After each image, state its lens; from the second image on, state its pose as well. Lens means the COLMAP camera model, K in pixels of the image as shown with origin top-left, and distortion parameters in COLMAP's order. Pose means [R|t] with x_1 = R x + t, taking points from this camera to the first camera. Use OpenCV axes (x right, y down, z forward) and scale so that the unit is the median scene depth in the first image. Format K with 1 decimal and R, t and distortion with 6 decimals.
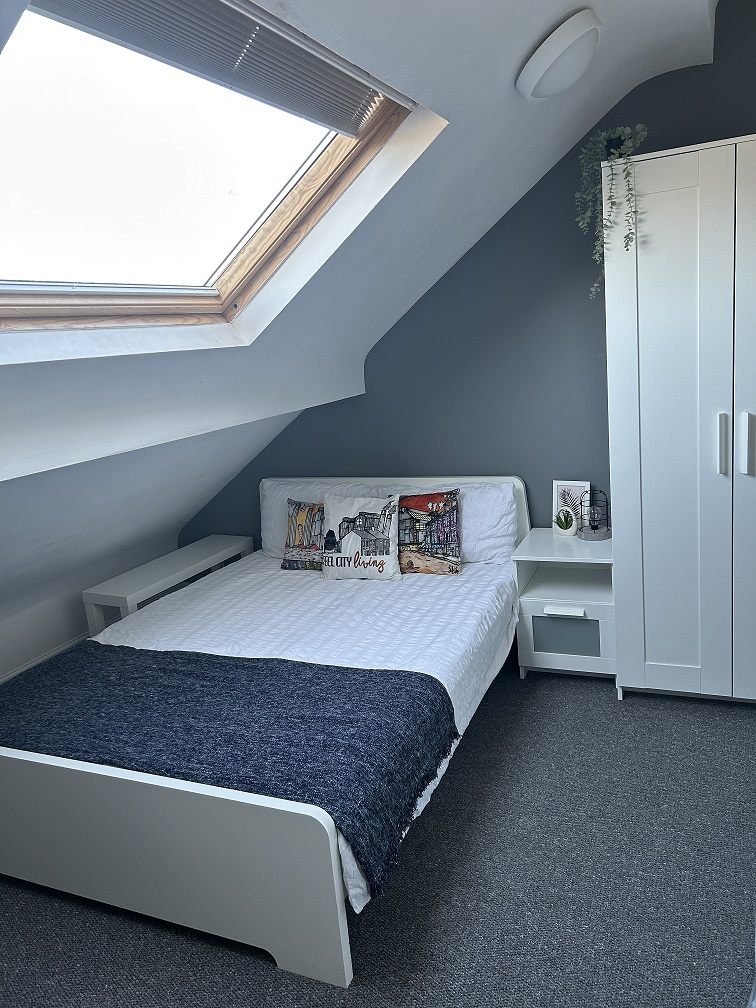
lens RADIAL K [[741.7, 0, 387.9], [0, 741.7, 474.8], [0, 0, 1]] dist [0.036699, -0.054599]
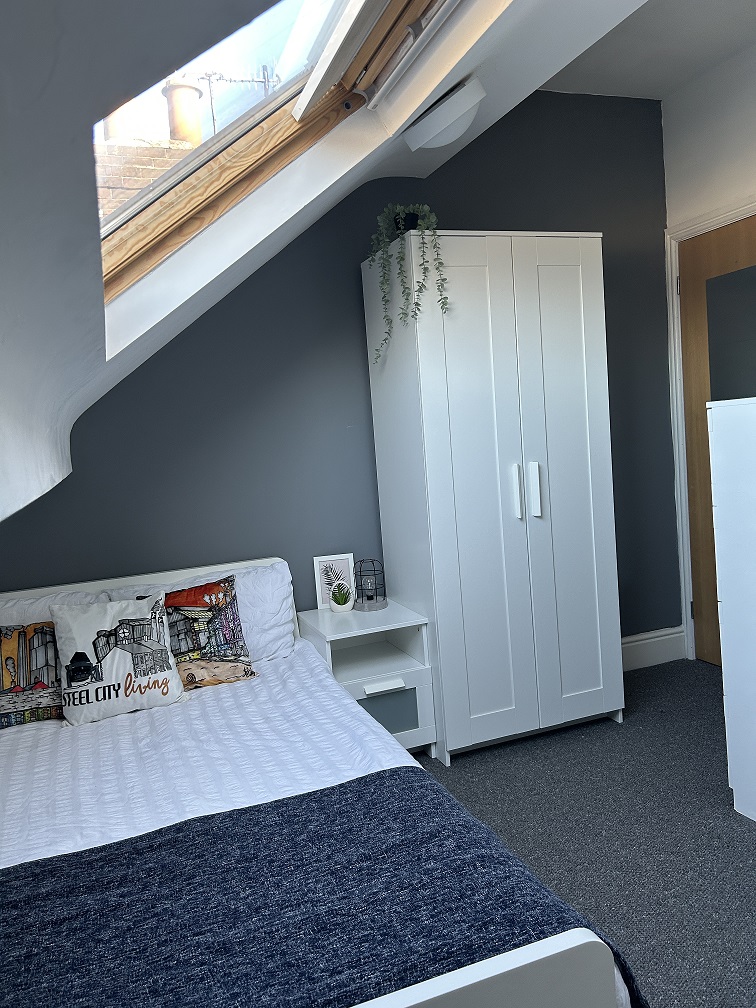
lens RADIAL K [[741.7, 0, 376.8], [0, 741.7, 475.4], [0, 0, 1]] dist [0.036699, -0.054599]
pose [[0.723309, -0.005324, 0.690504, -0.371744], [0.136900, 0.981227, -0.135838, 0.045047], [-0.676818, 0.192783, 0.710459, 0.272572]]
